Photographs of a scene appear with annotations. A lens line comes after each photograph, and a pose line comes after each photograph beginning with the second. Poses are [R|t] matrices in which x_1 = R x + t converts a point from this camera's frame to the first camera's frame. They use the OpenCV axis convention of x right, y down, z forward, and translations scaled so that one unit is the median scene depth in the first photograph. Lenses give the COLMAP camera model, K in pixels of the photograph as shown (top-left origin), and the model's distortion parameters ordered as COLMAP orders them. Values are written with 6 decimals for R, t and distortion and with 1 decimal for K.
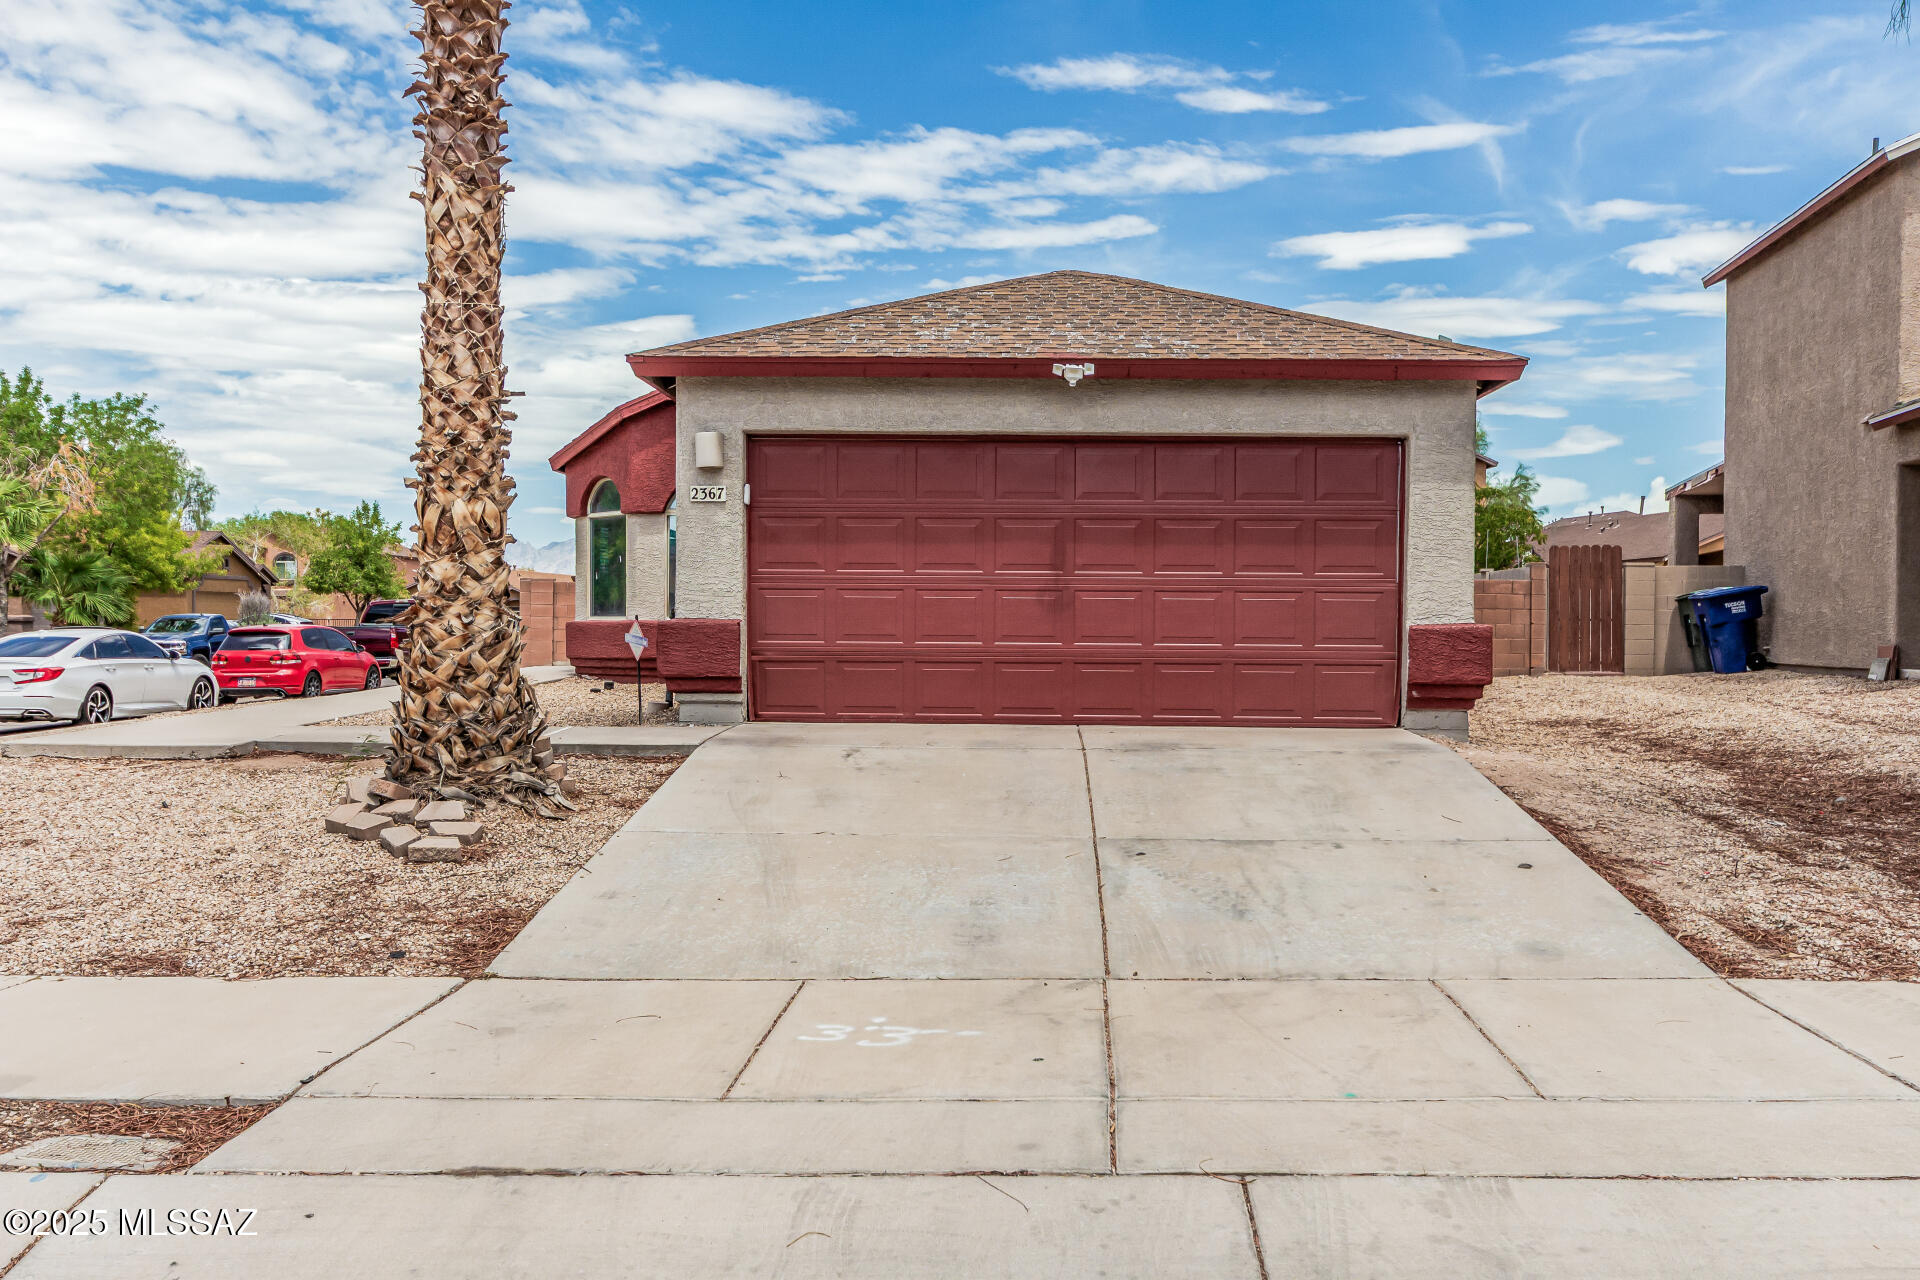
lens RADIAL K [[1666.4, 0, 965.3], [0, 1666.4, 648.7], [0, 0, 1]] dist [0.004339, -0.034165]
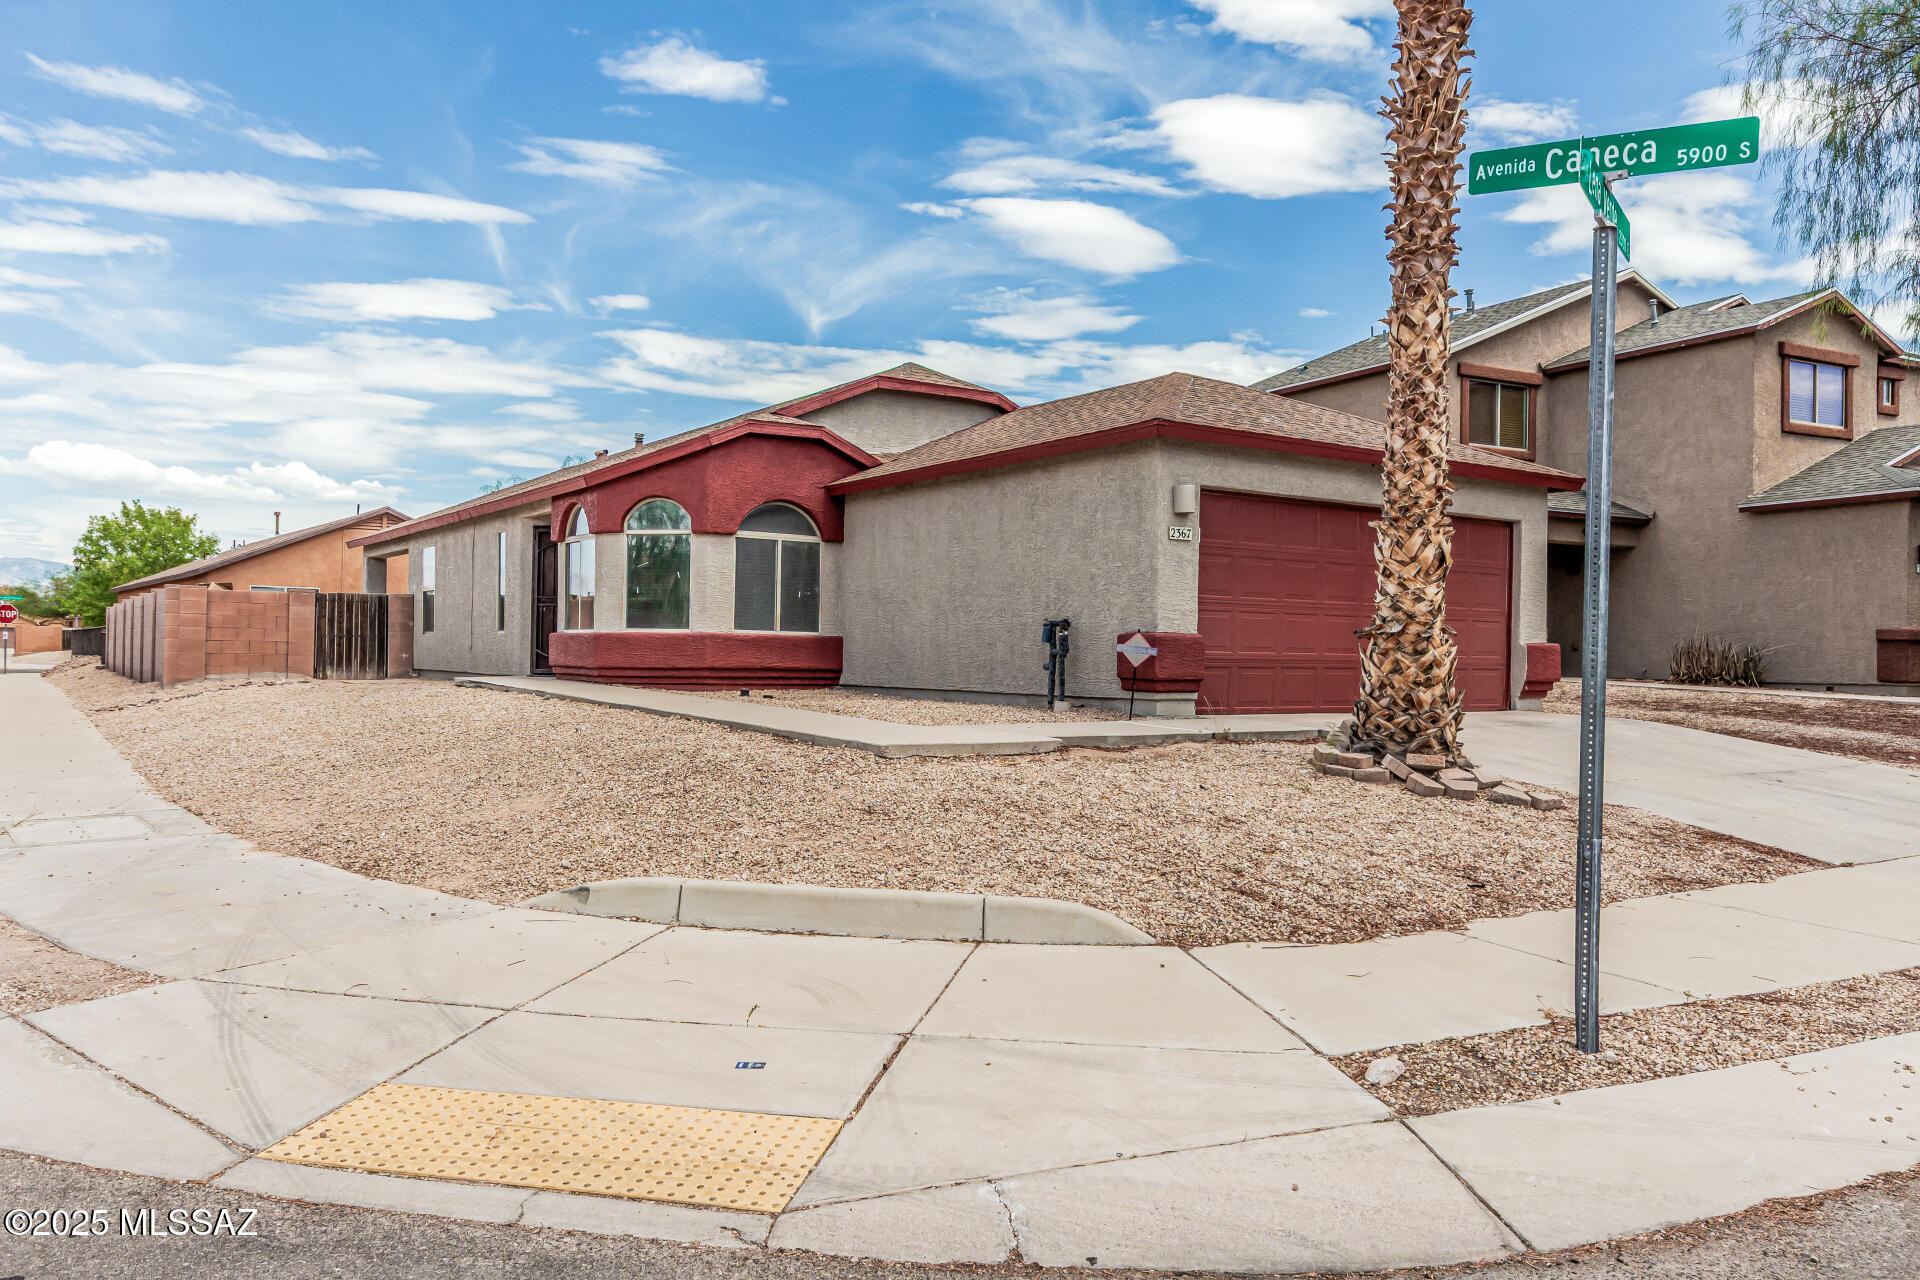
lens RADIAL K [[1443.8, 0, 964.1], [0, 1443.8, 635.5], [0, 0, 1]] dist [0.017661, 0.002388]
pose [[0.801279, 0.013879, 0.598130, -0.911371], [-0.000793, 0.999755, -0.022136, 0.008057], [-0.598291, 0.017263, 0.801093, 0.222837]]
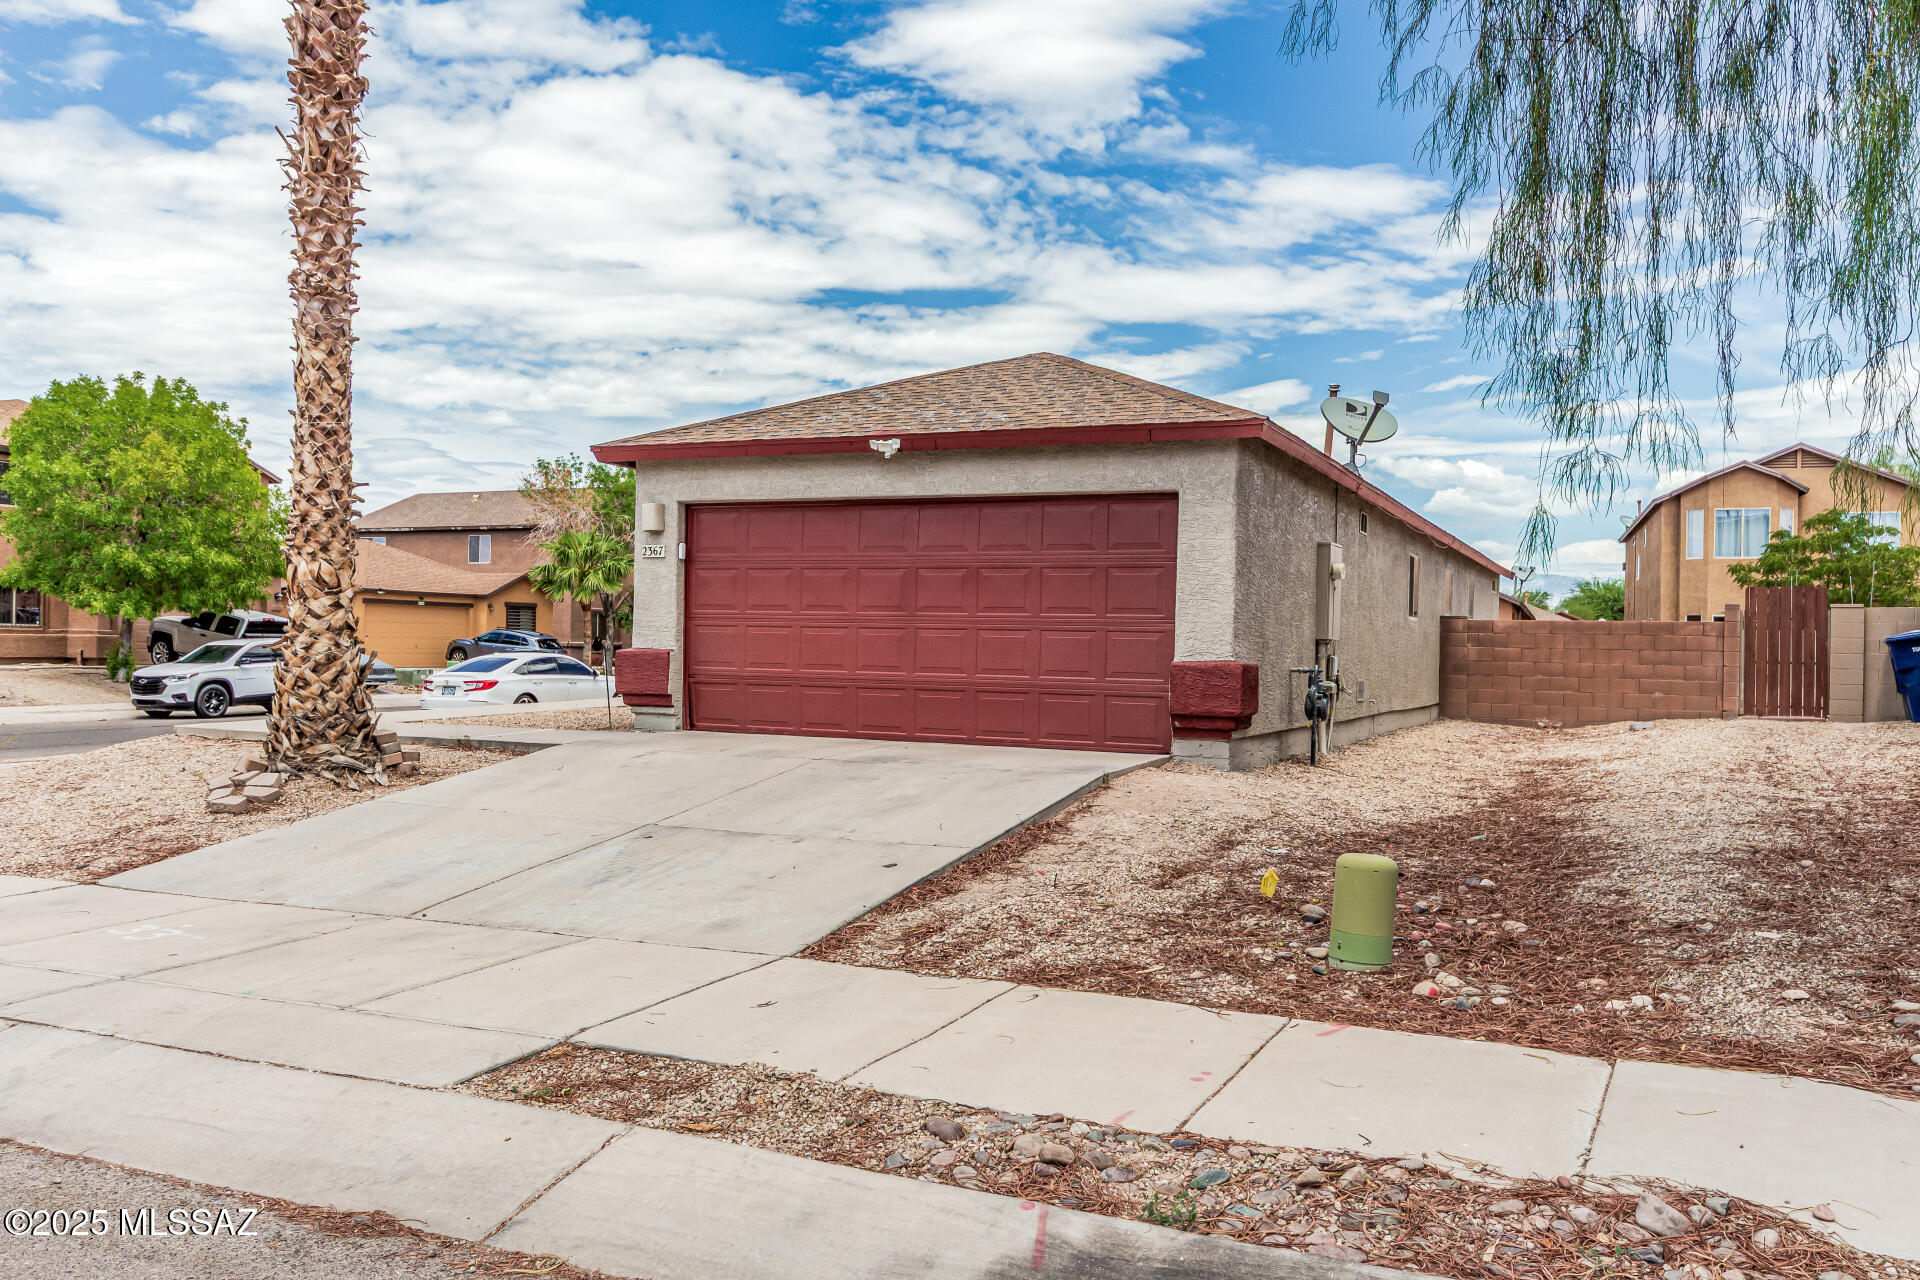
lens RADIAL K [[1490.6, 0, 960.5], [0, 1490.6, 639.5], [0, 0, 1]] dist [-0.003339, -0.001866]
pose [[0.926434, 0.009554, -0.376335, 0.484722], [-0.019491, 0.999554, -0.022607, -0.003519], [0.375952, 0.028279, 0.926208, 0.027412]]
